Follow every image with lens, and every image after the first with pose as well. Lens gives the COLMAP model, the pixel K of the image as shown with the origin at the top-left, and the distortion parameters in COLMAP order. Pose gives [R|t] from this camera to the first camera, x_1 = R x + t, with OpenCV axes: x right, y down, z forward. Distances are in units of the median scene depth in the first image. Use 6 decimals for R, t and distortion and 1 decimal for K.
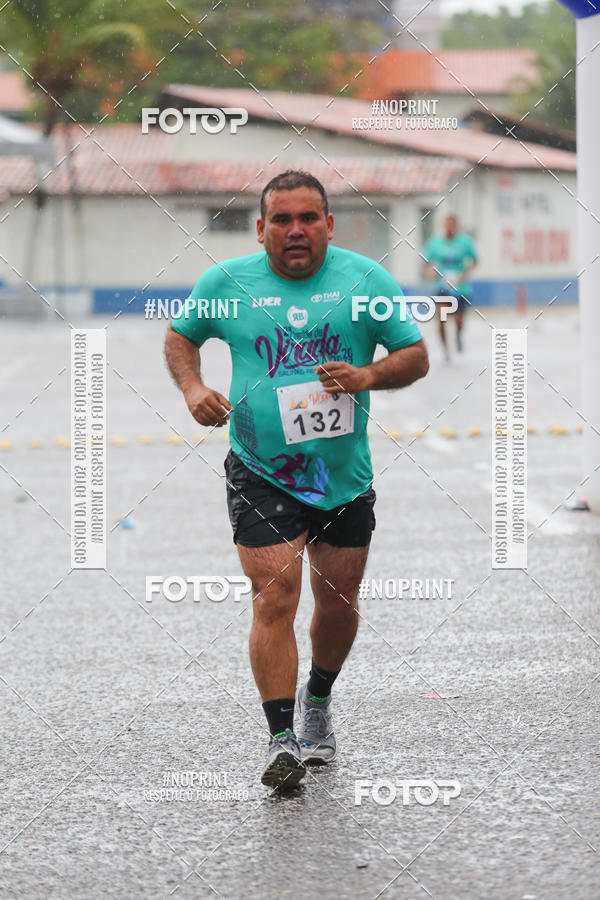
lens RADIAL K [[5123.8, 0, 330.7], [0, 5123.8, 430.4], [0, 0, 1]] dist [1.356228, 27.307757]
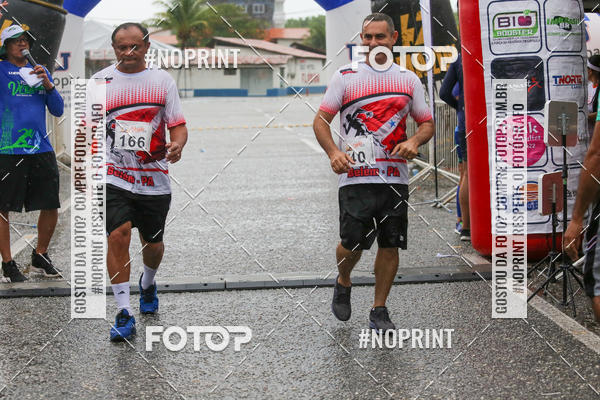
lens RADIAL K [[1805.1, 0, 300.0], [0, 1805.1, 200.0], [0, 0, 1]] dist [-0.358962, -0.504187]
pose [[0.999811, -0.005203, 0.018711, 0.005325], [0.004123, 0.998349, 0.057295, -0.017817], [-0.018978, -0.057207, 0.998182, -0.269440]]
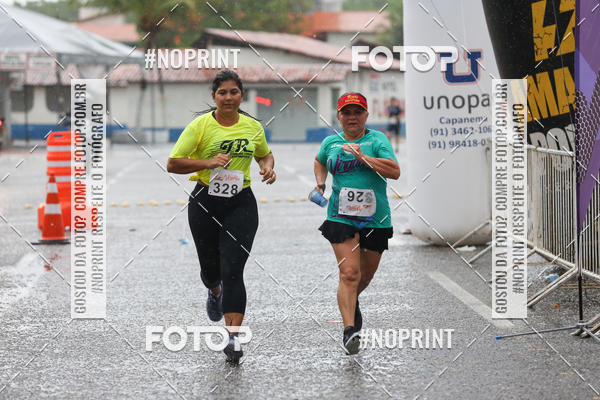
lens RADIAL K [[2425.8, 0, 300.0], [0, 2425.8, 200.0], [0, 0, 1]] dist [0.447169, 6.863009]
pose [[0.999883, -0.003320, 0.014935, -0.007643], [0.003145, 0.999926, 0.011745, -0.008714], [-0.014973, -0.011697, 0.999819, 0.037572]]
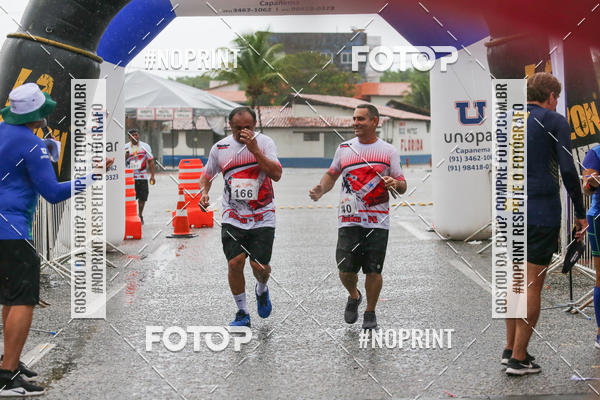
lens RADIAL K [[2933.2, 0, 300.0], [0, 2933.2, 200.0], [0, 0, 1]] dist [0.135927, 21.040268]
pose [[0.999903, -0.000168, -0.013934, -0.001788], [0.000234, 0.999989, 0.004714, -0.009125], [0.013933, -0.004717, 0.999892, -0.596308]]
